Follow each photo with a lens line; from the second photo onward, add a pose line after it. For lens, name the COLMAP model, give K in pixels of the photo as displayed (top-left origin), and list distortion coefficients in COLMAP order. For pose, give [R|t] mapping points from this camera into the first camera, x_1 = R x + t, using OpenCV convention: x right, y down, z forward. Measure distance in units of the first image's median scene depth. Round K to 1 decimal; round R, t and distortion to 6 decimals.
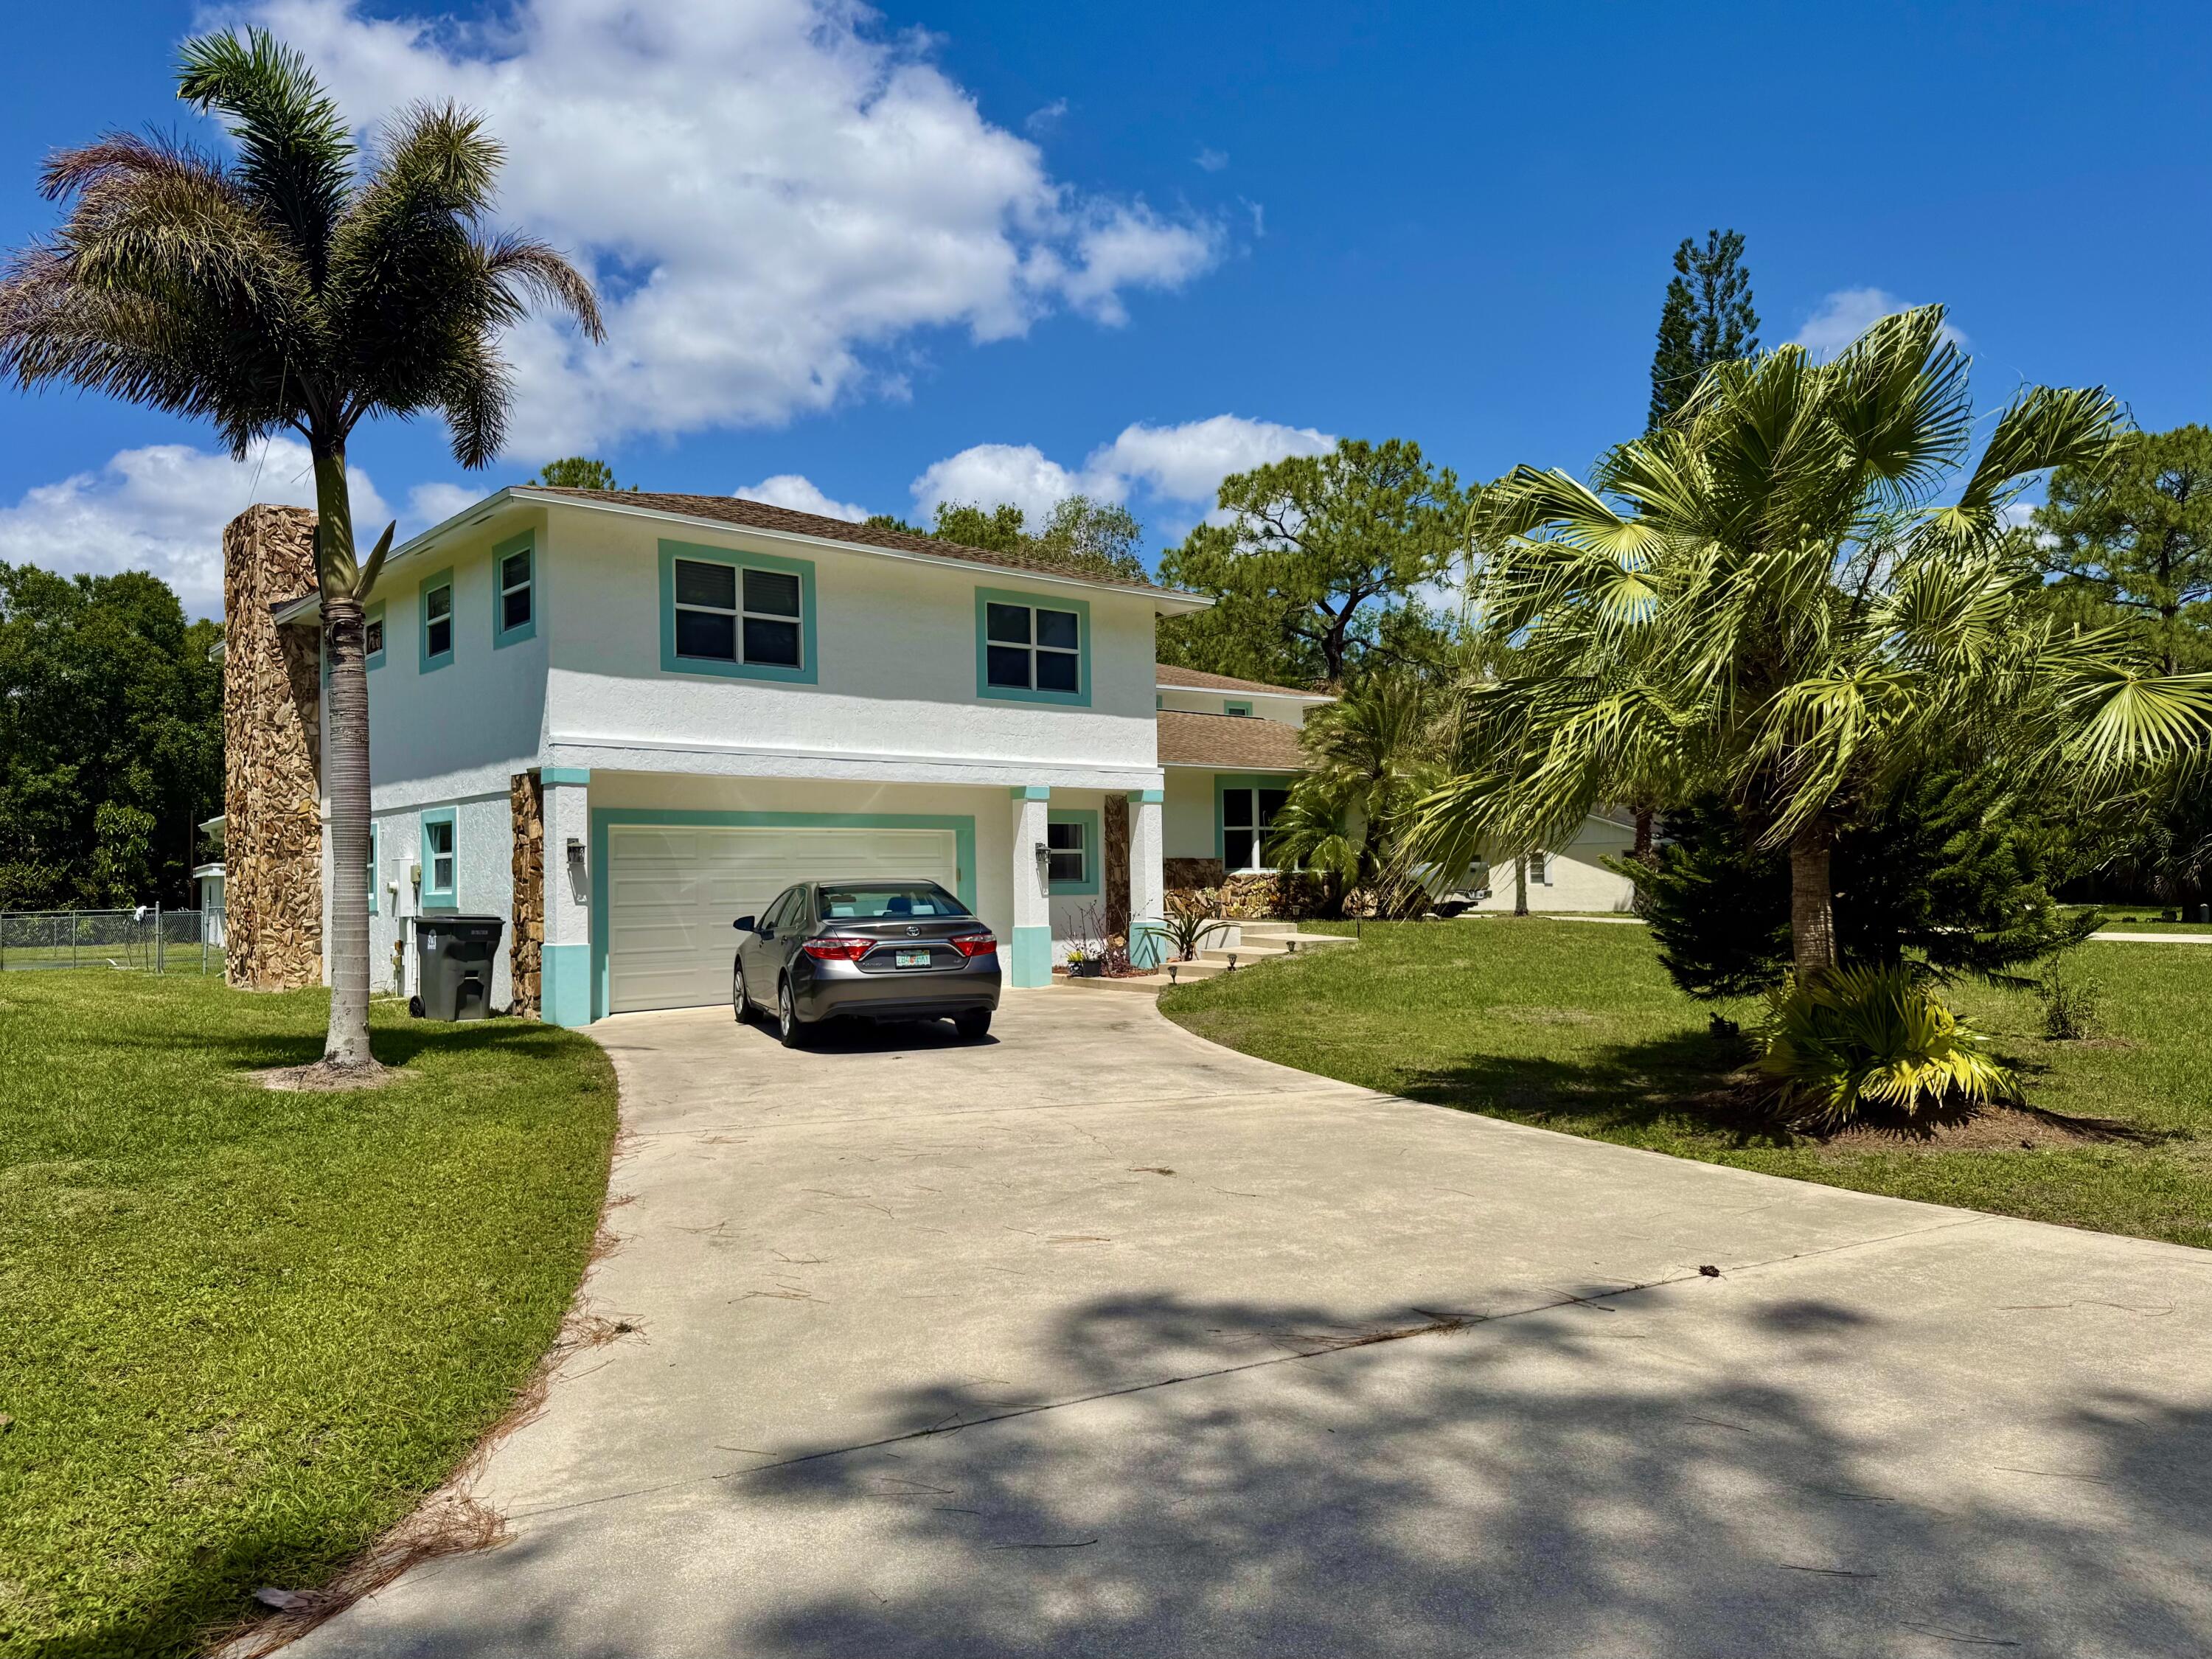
lens RADIAL K [[1567.8, 0, 1106.5], [0, 1567.8, 836.4], [0, 0, 1]] dist [0.060483, -0.061077]
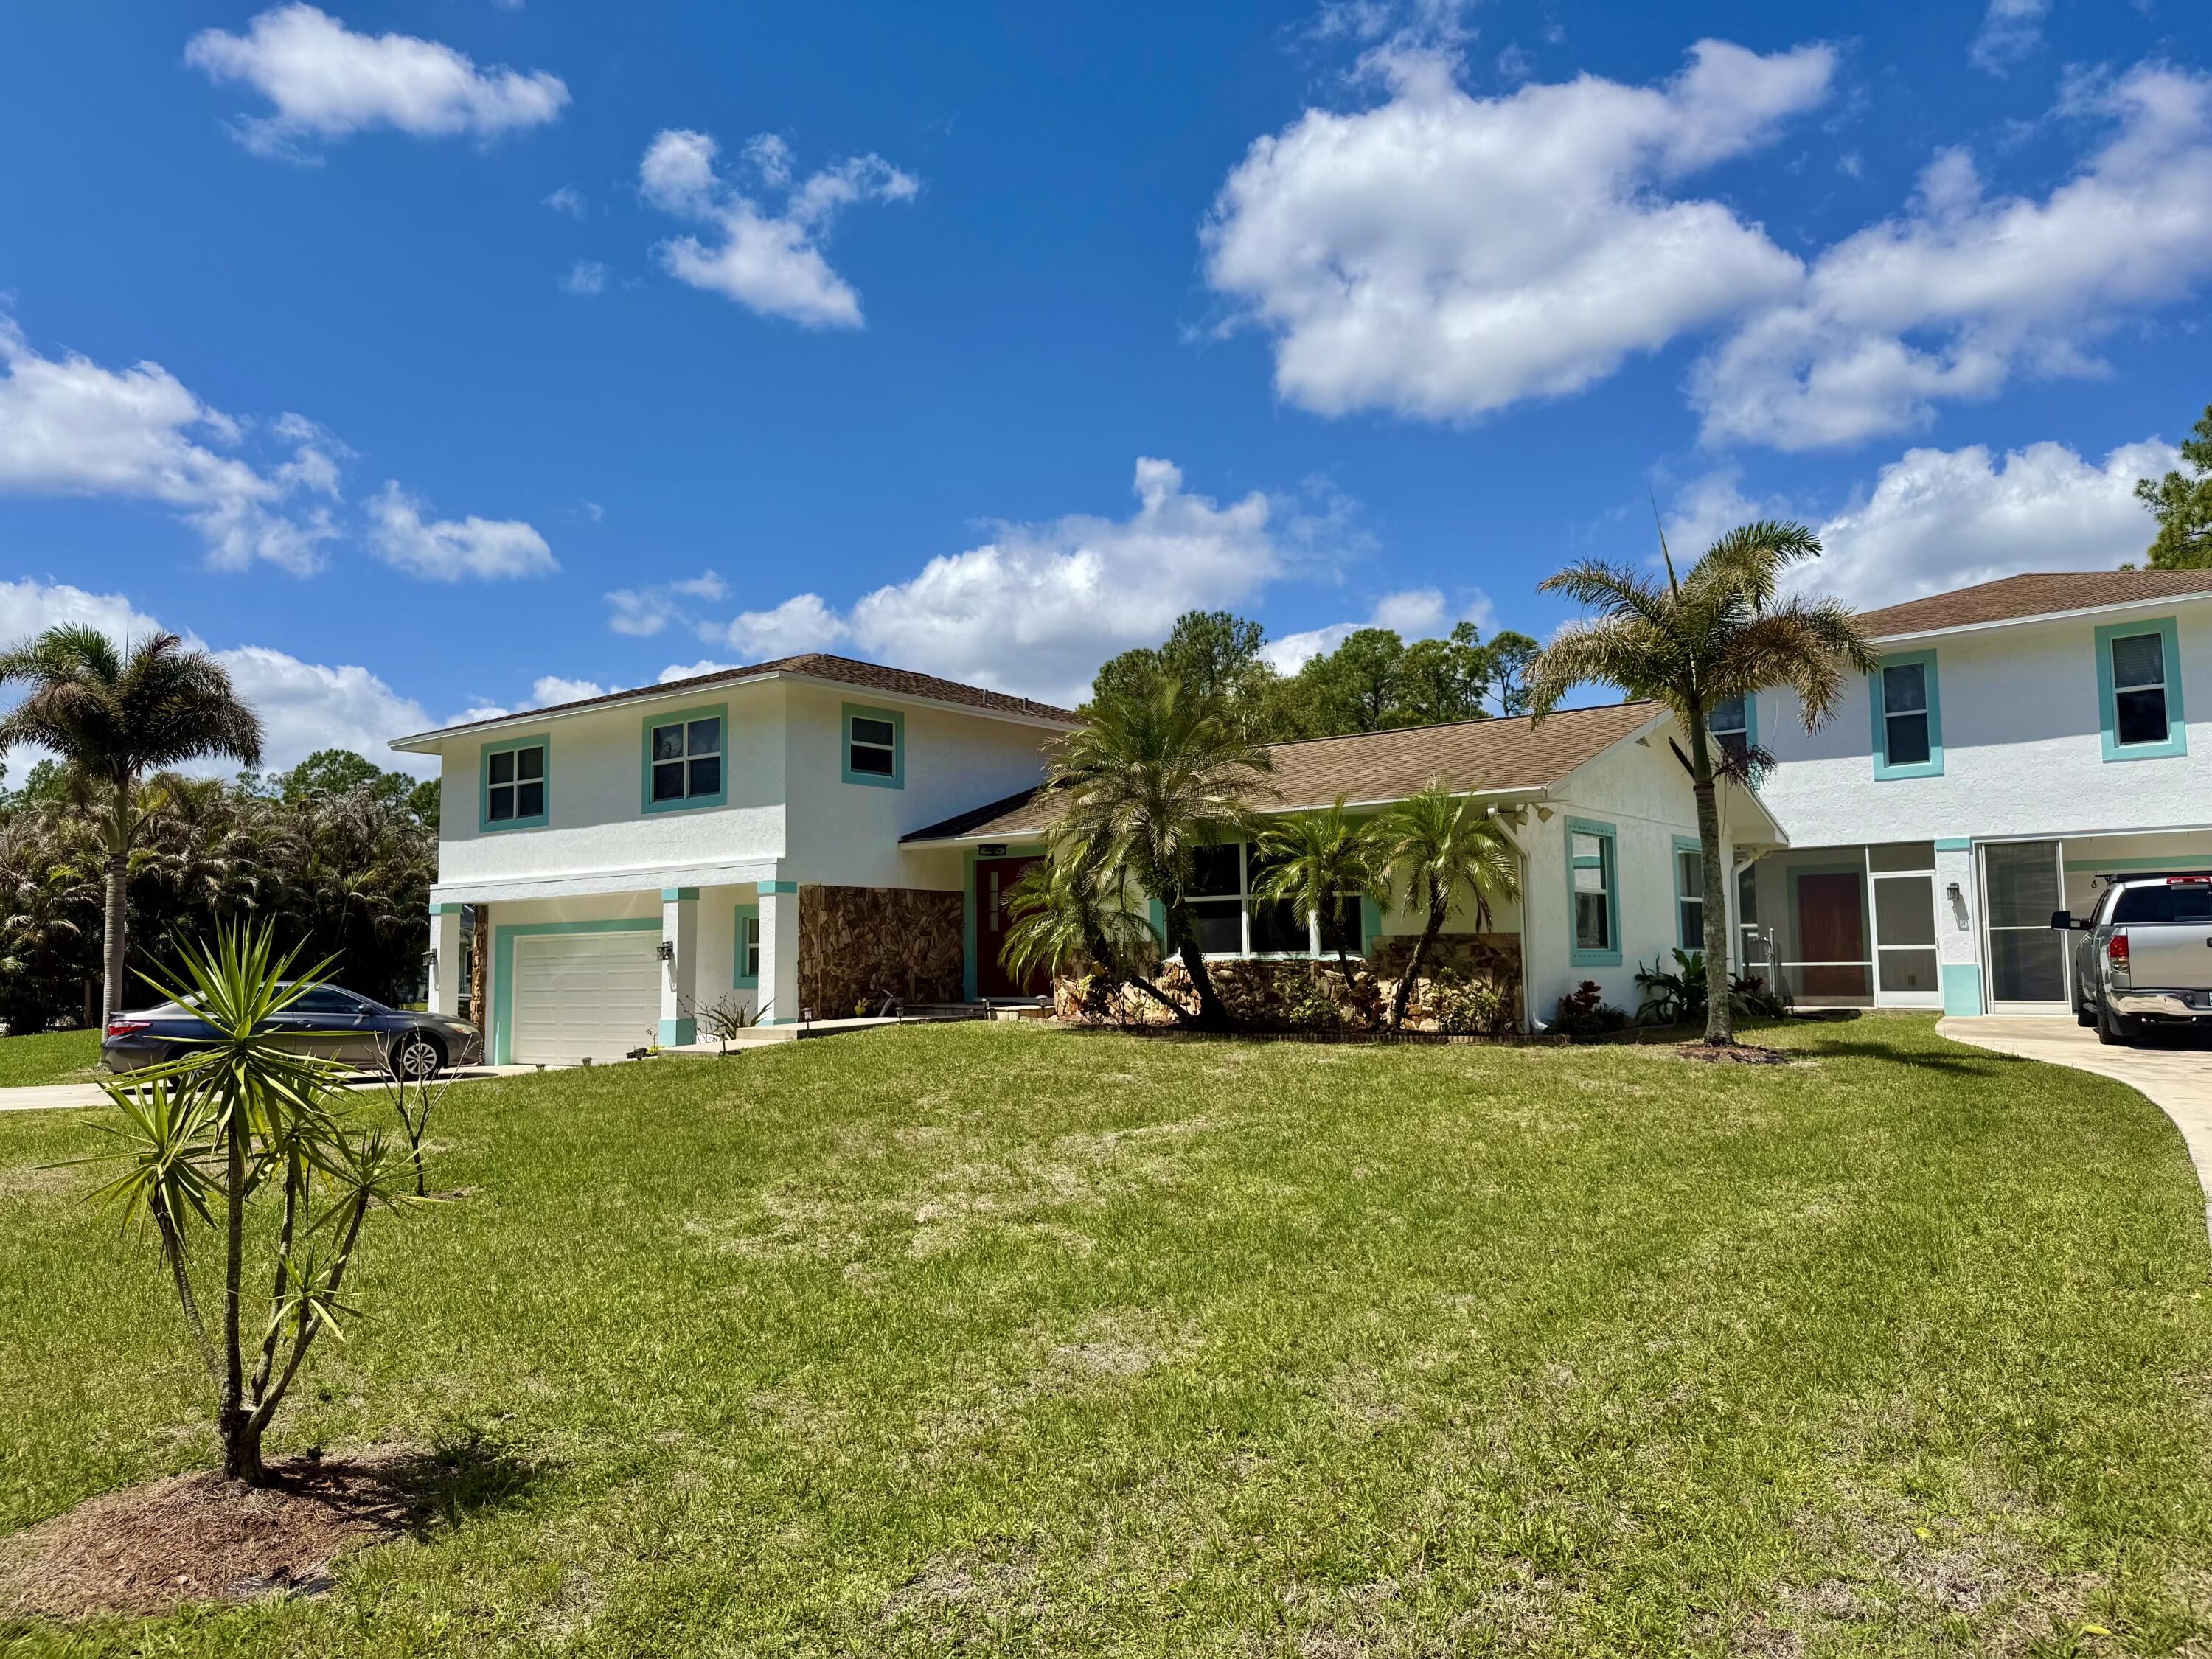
lens RADIAL K [[1571.3, 0, 1095.1], [0, 1571.3, 821.5], [0, 0, 1]] dist [0.029133, -0.054255]
pose [[0.139390, -0.061378, -0.988334, 1.050801], [0.047437, 0.997345, -0.055248, -0.003578], [0.989101, -0.039183, 0.141931, 1.112431]]
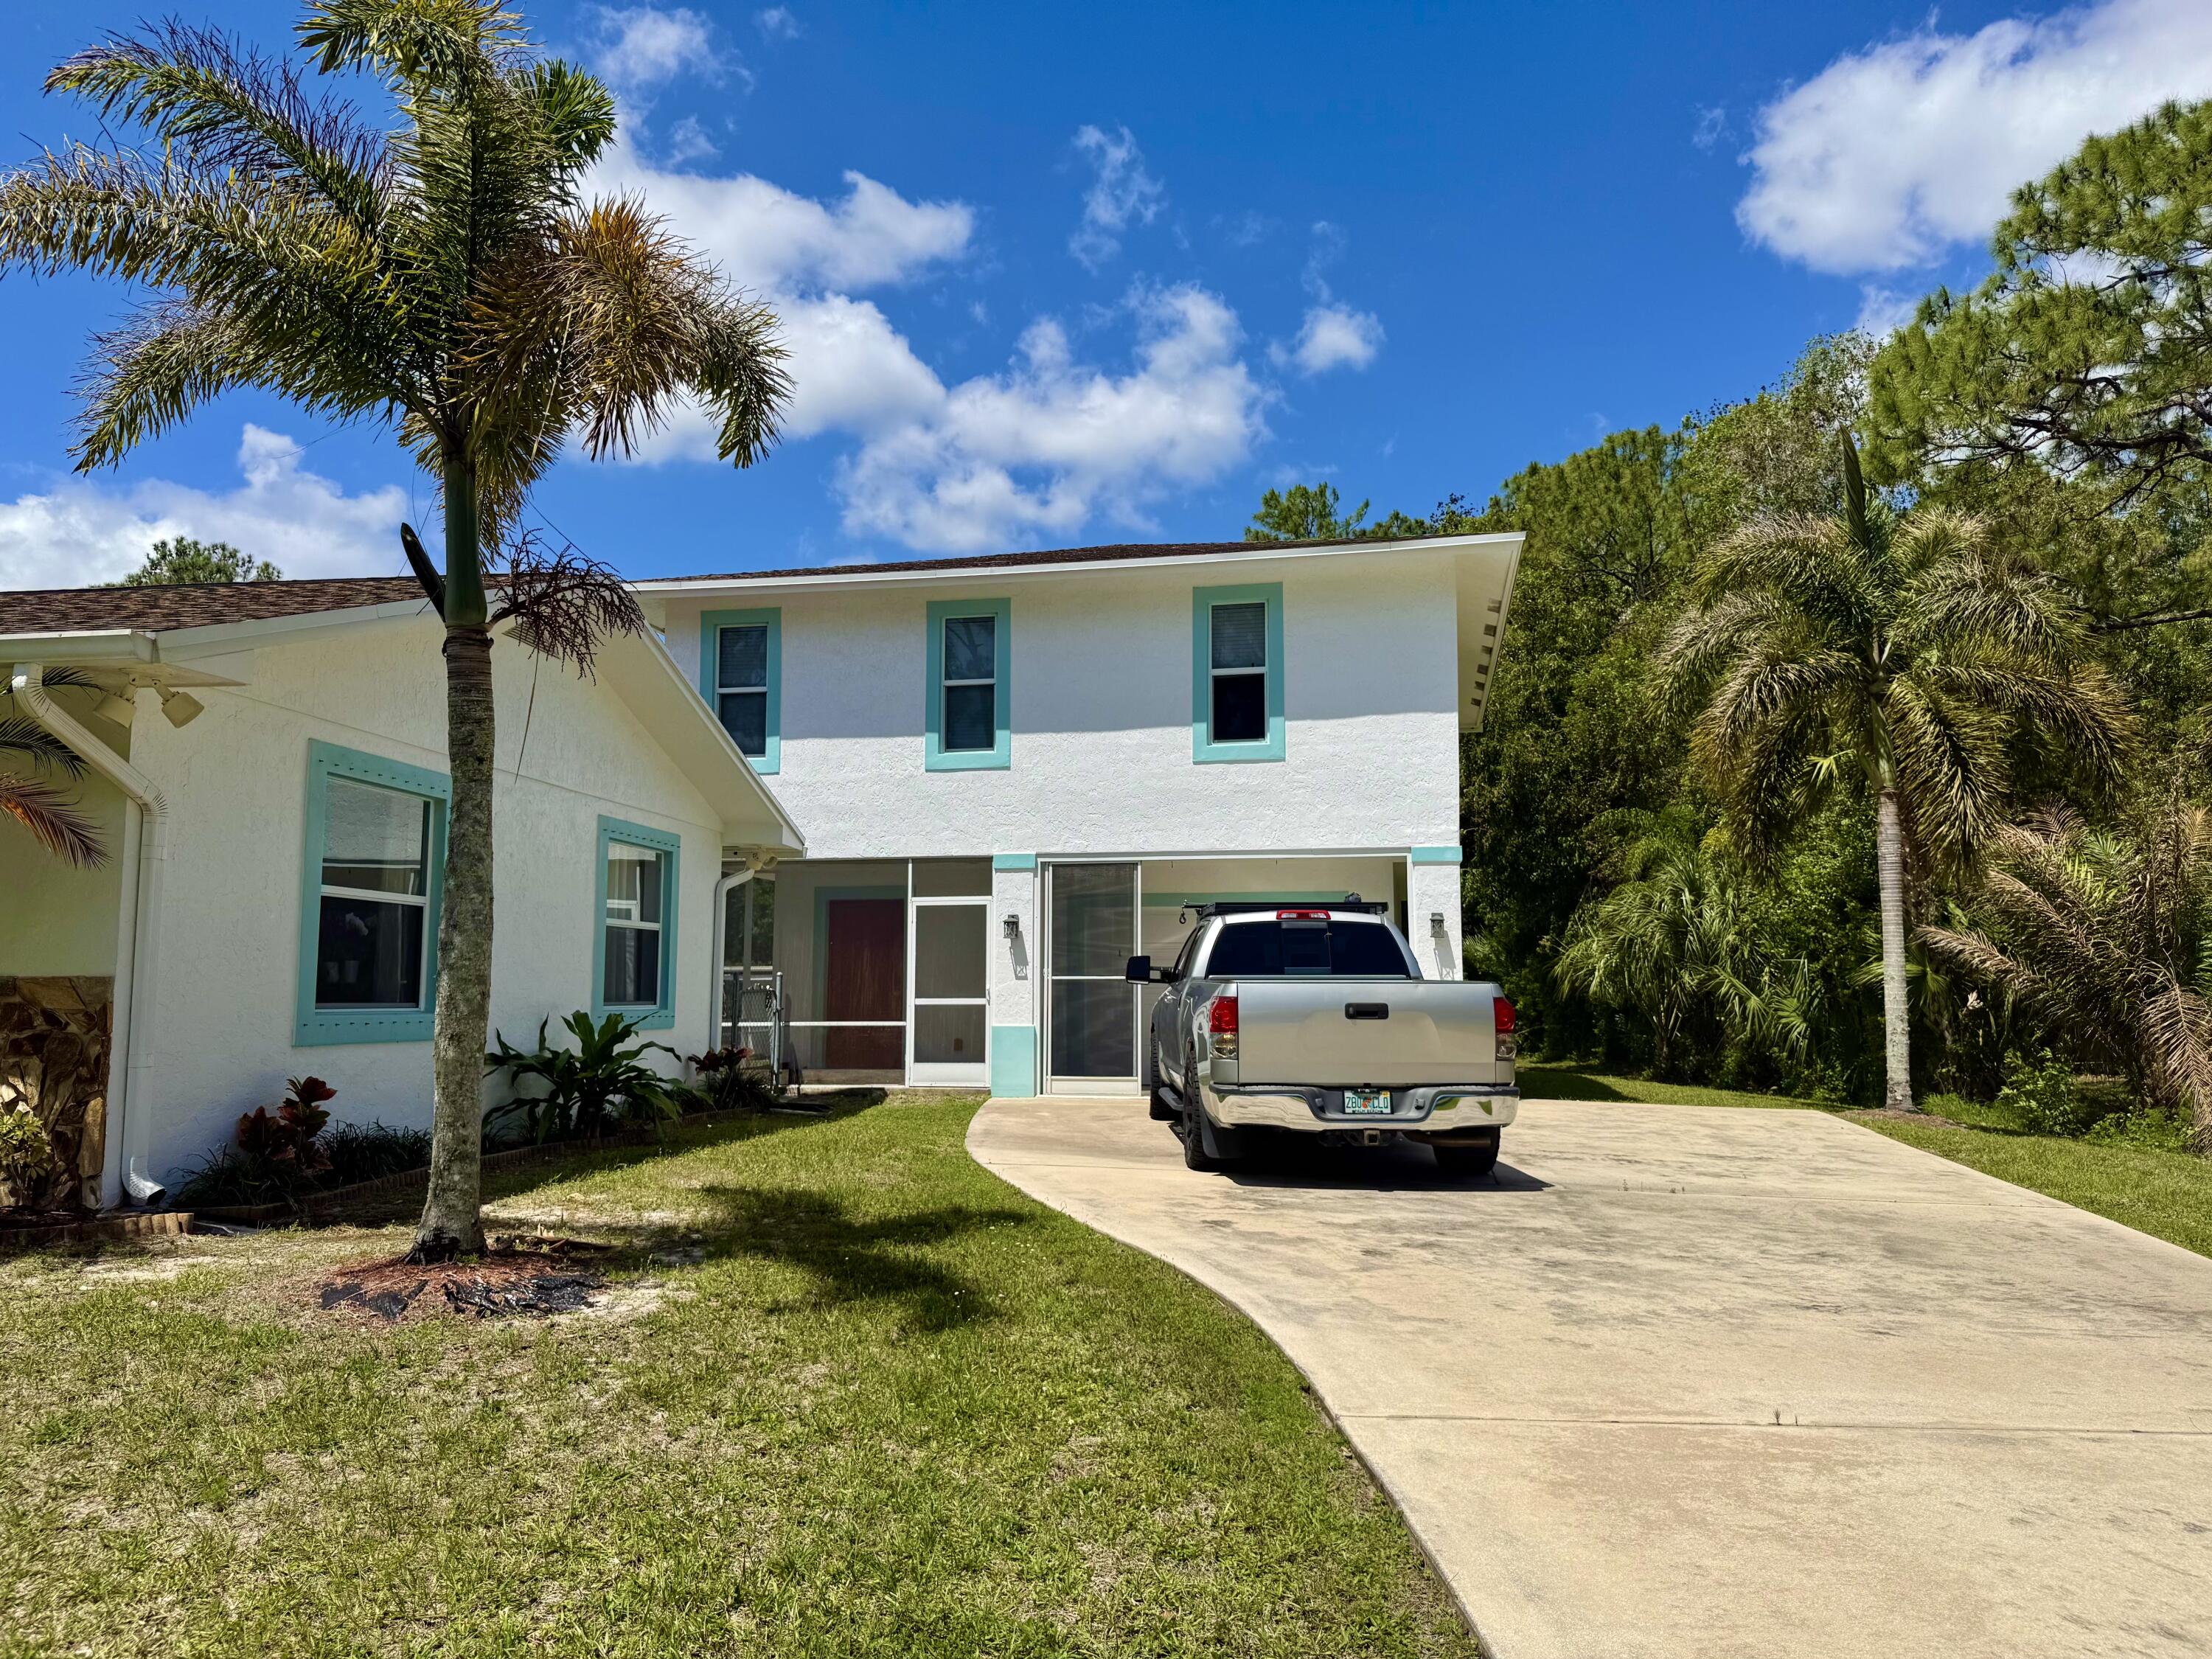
lens RADIAL K [[1622.4, 0, 1099.4], [0, 1622.4, 775.5], [0, 0, 1]] dist [0.068028, -0.068422]
pose [[0.625503, -0.076309, -0.776481, 0.713988], [0.013925, 0.996139, -0.086678, 0.008946], [0.780097, 0.043406, 0.624151, 1.379376]]
